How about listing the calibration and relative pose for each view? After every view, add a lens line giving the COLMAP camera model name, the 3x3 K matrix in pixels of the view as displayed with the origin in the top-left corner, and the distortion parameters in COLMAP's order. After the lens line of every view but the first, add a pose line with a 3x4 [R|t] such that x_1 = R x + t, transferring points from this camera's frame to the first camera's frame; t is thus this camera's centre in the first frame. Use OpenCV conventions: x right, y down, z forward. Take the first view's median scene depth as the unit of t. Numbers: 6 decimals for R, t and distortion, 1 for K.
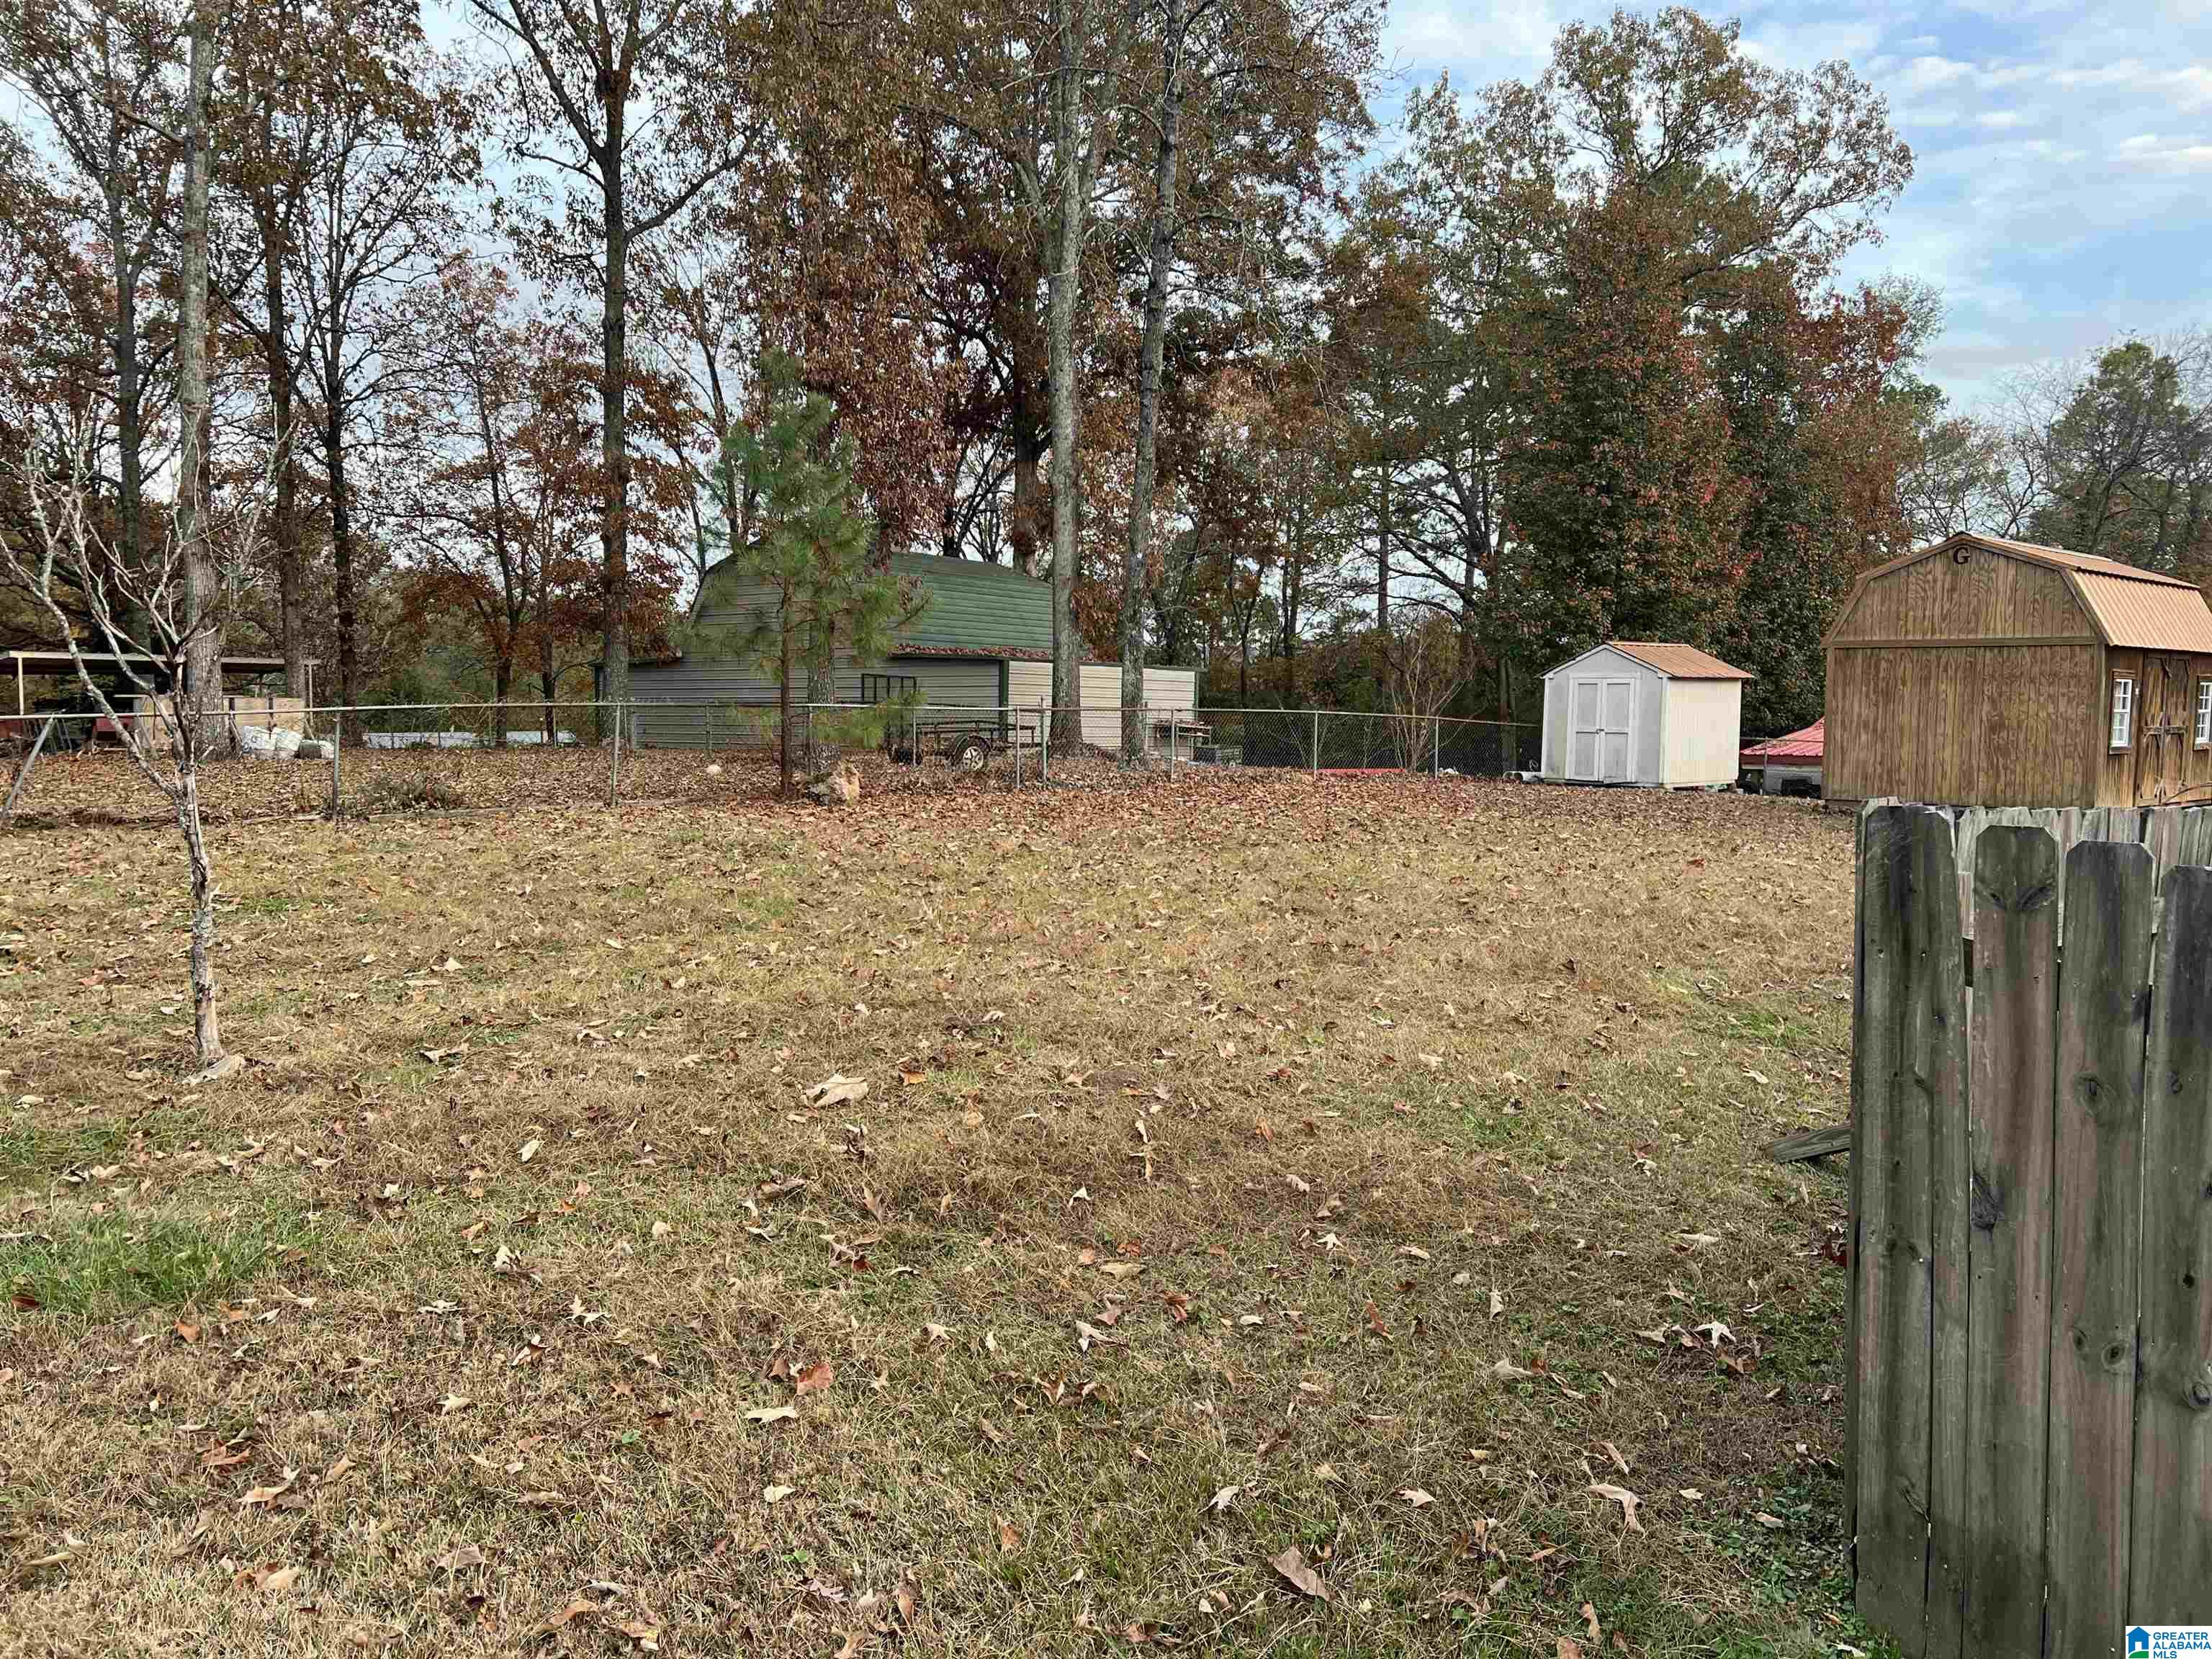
lens RADIAL K [[1621.8, 0, 1106.0], [0, 1621.8, 829.5], [0, 0, 1]] dist [0.072232, -0.116213]
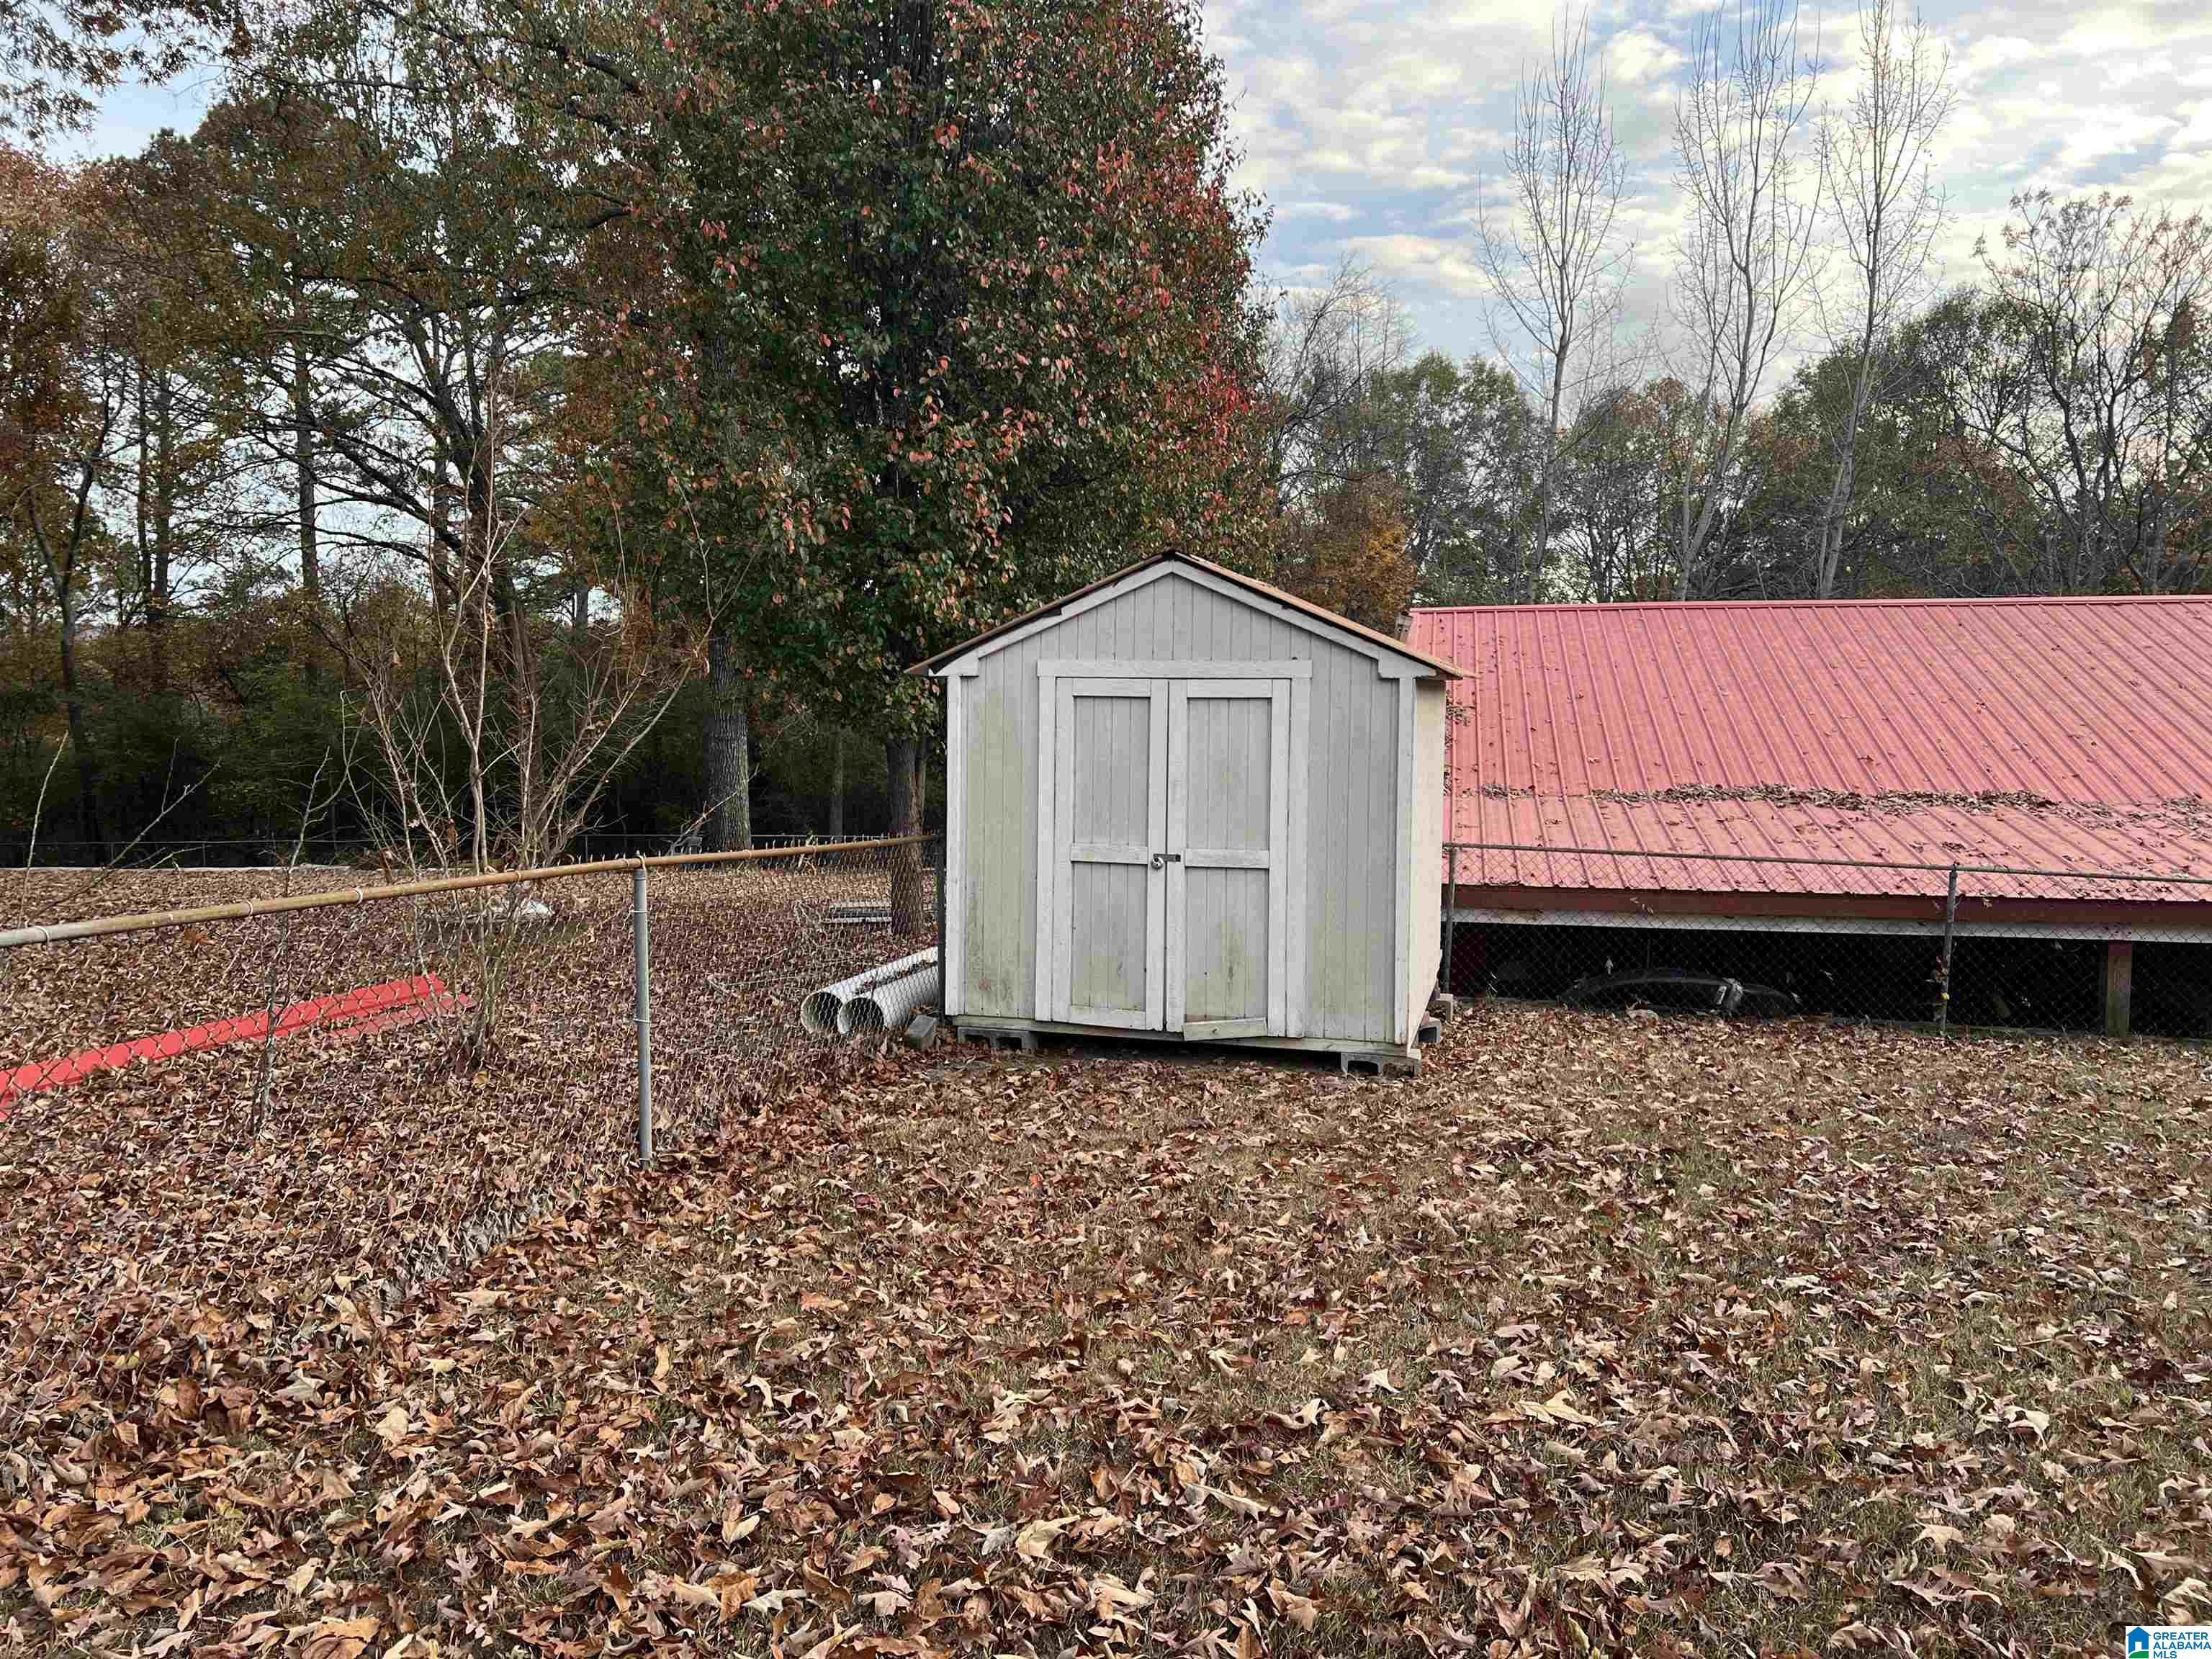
lens RADIAL K [[1621.8, 0, 1106.0], [0, 1621.8, 829.5], [0, 0, 1]] dist [0.072232, -0.116213]
pose [[0.816101, -0.051073, 0.575648, 0.041800], [0.047115, 0.998651, 0.021806, -0.023589], [-0.575986, 0.009326, 0.817407, 0.250127]]
